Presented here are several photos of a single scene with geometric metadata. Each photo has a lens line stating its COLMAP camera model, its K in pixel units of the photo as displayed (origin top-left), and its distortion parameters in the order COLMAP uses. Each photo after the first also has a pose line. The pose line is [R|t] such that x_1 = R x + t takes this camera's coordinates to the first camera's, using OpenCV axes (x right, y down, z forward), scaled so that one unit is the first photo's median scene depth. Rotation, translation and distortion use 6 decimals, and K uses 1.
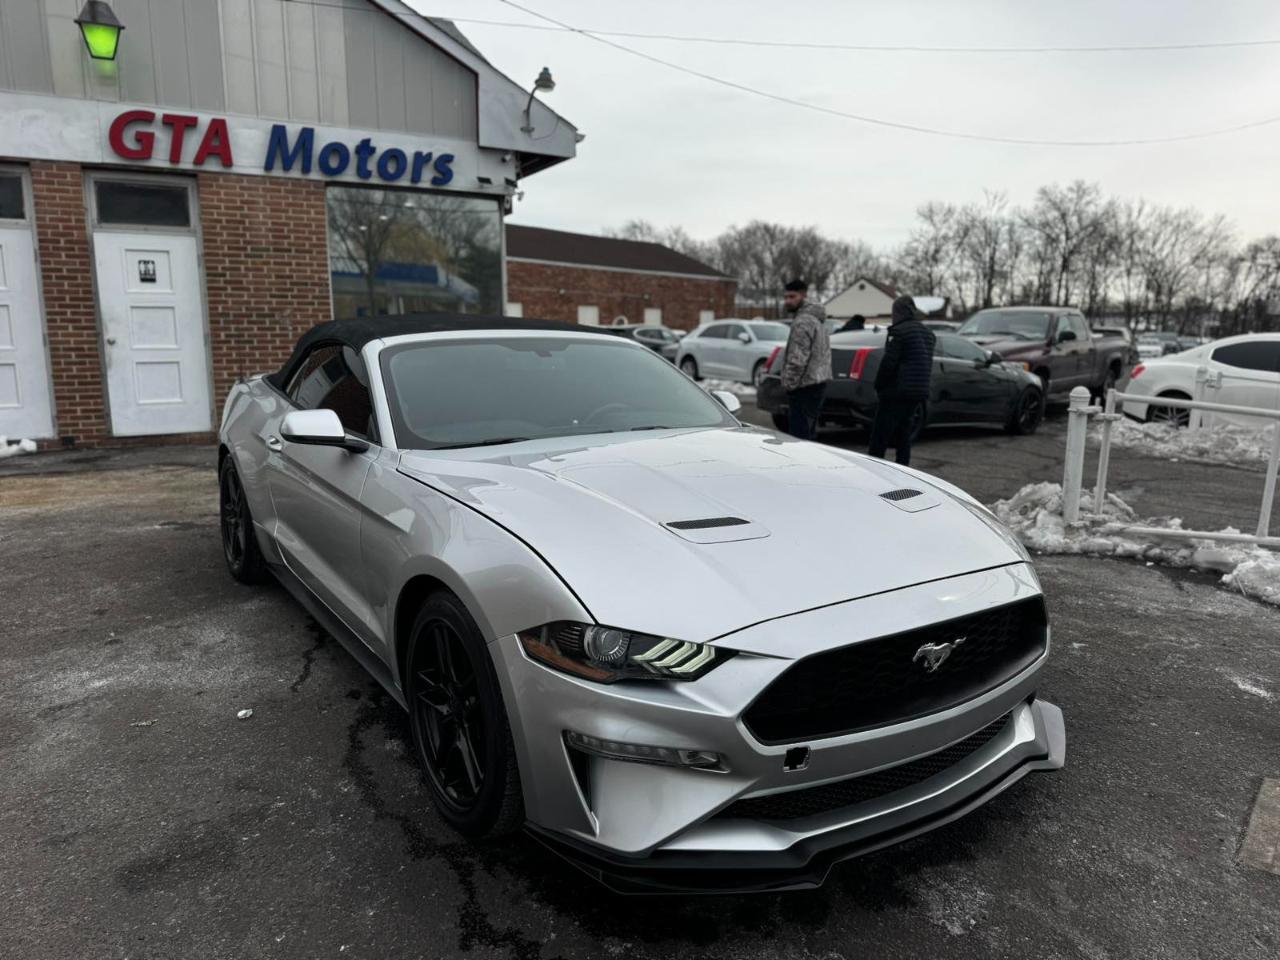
lens RADIAL K [[898.1, 0, 648.1], [0, 898.1, 487.9], [0, 0, 1]] dist [0.044167, -0.056512]
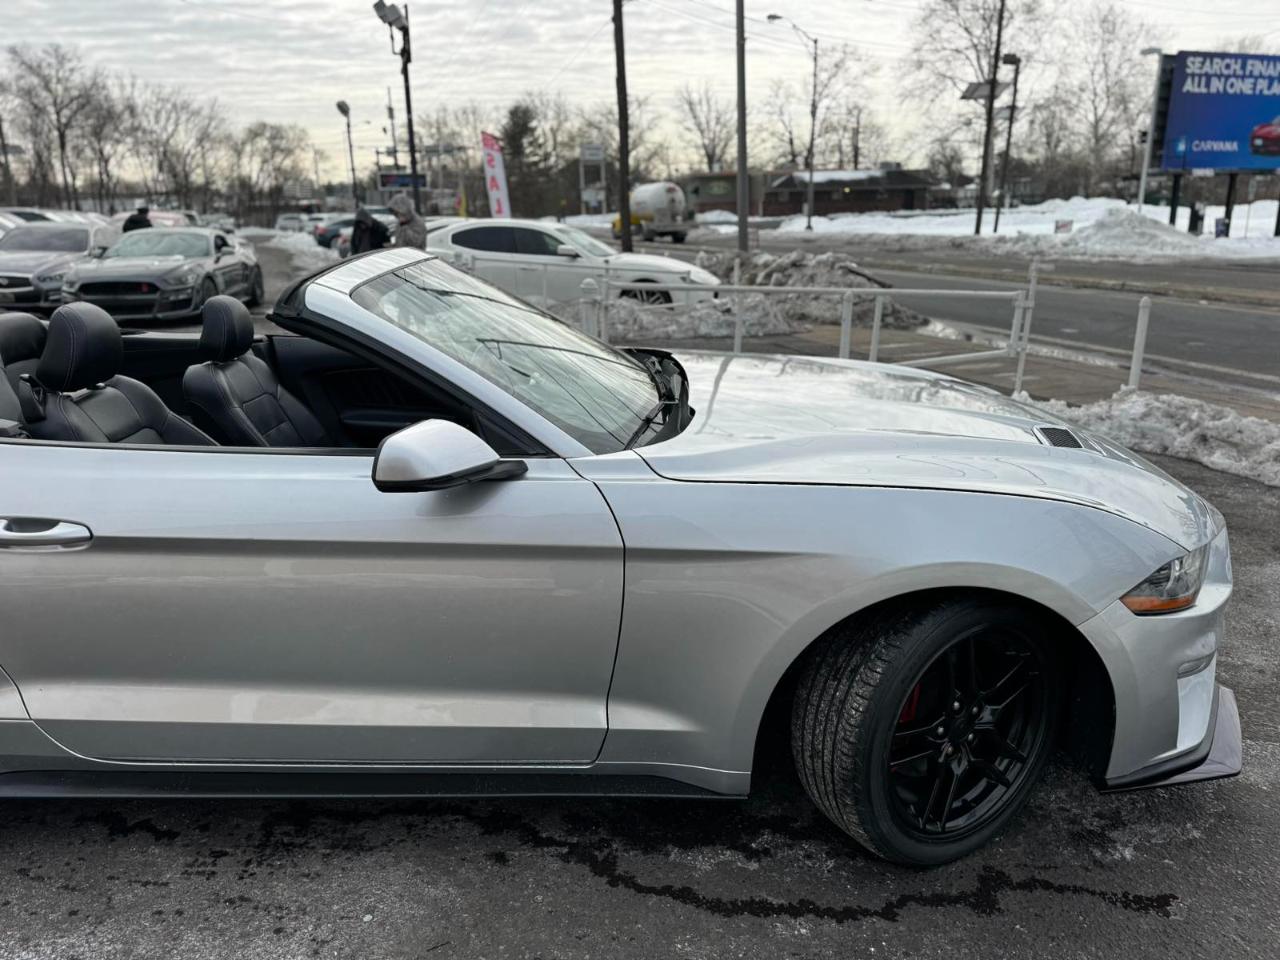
lens RADIAL K [[898.1, 0, 641.3], [0, 898.1, 477.6], [0, 0, 1]] dist [0.044167, -0.056512]
pose [[0.552796, -0.249542, 0.795076, -0.246367], [0.158131, 0.968187, 0.193929, -0.047253], [-0.818176, 0.018523, 0.574670, 0.192570]]
